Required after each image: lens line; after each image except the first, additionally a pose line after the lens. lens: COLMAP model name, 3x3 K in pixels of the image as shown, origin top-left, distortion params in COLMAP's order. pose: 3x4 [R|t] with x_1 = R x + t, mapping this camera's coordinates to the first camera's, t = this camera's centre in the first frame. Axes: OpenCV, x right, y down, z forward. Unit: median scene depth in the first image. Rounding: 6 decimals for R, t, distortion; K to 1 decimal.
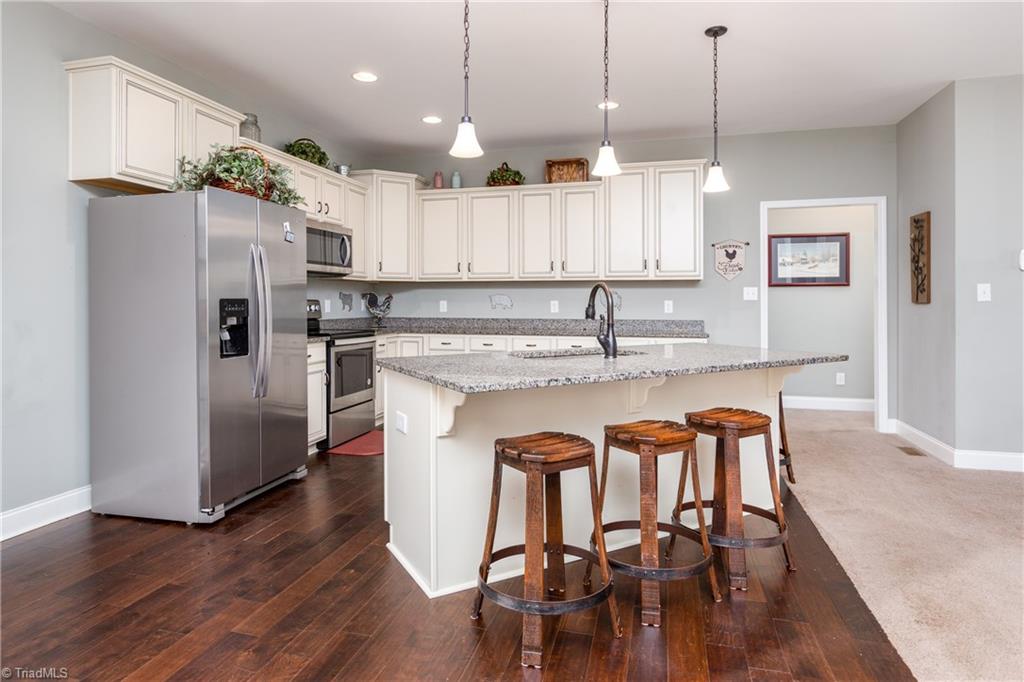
lens RADIAL K [[584.4, 0, 511.8], [0, 584.4, 306.4], [0, 0, 1]] dist [-0.004552, -0.003891]
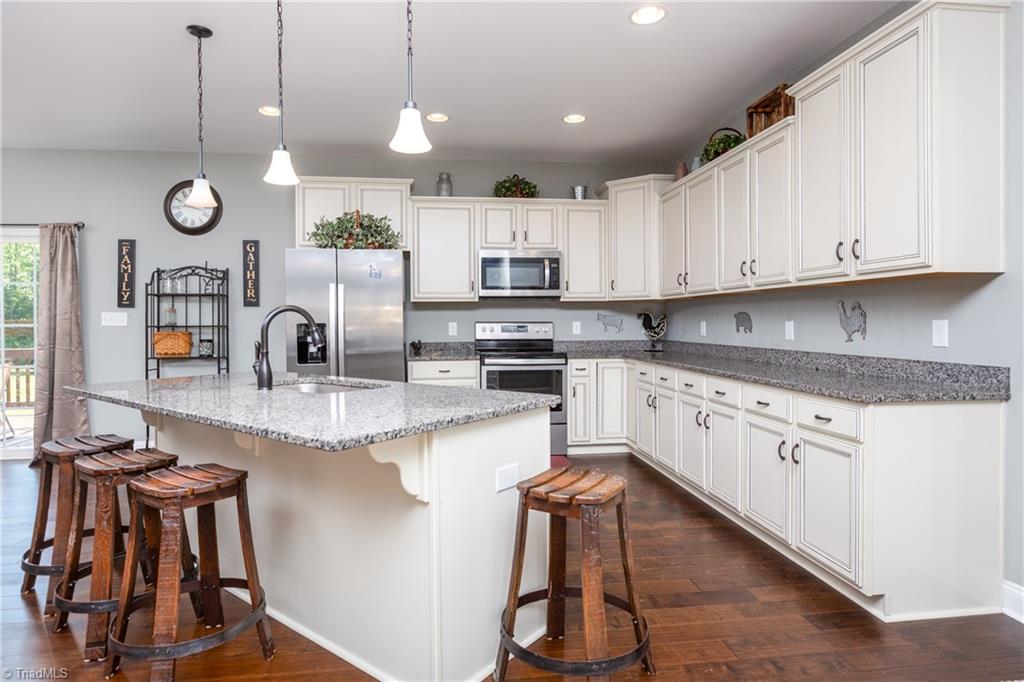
lens RADIAL K [[584.4, 0, 498.9], [0, 584.4, 324.3], [0, 0, 1]] dist [-0.004552, -0.003891]
pose [[0.361865, 0.002468, -0.932227, 0.638027], [-0.001745, 0.999997, 0.001970, -0.008642], [0.932229, 0.000914, 0.361868, 0.559102]]
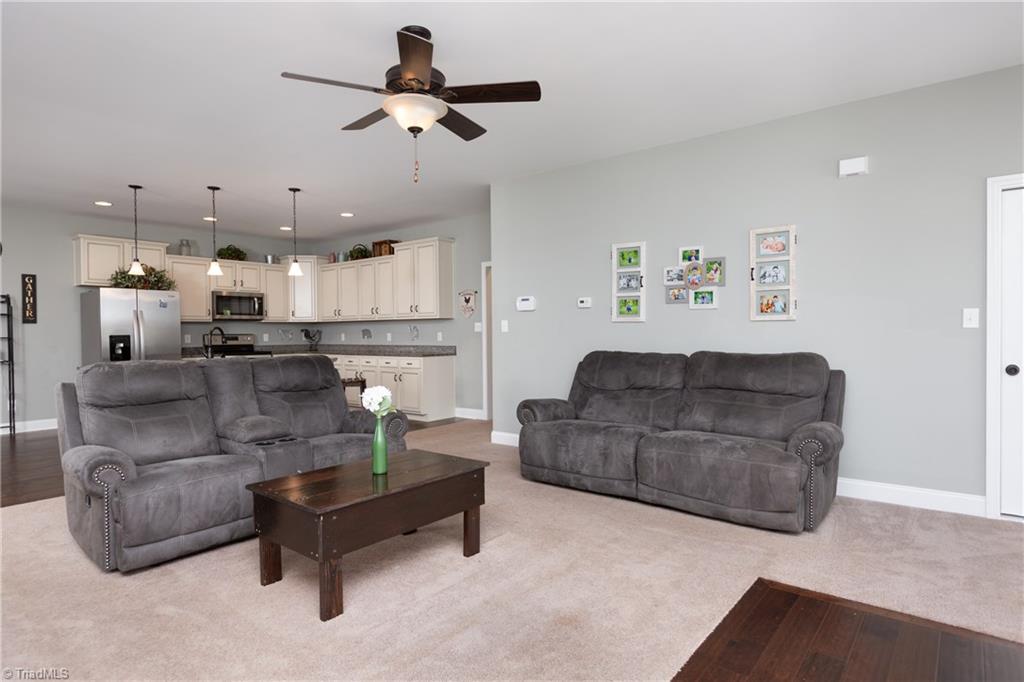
lens RADIAL K [[584.4, 0, 514.8], [0, 584.4, 336.4], [0, 0, 1]] dist [-0.004552, -0.003891]
pose [[0.913433, -0.006367, -0.406938, 1.144880], [0.006486, 0.999978, -0.001087, 0.002781], [0.406937, -0.001647, 0.913455, -0.279986]]
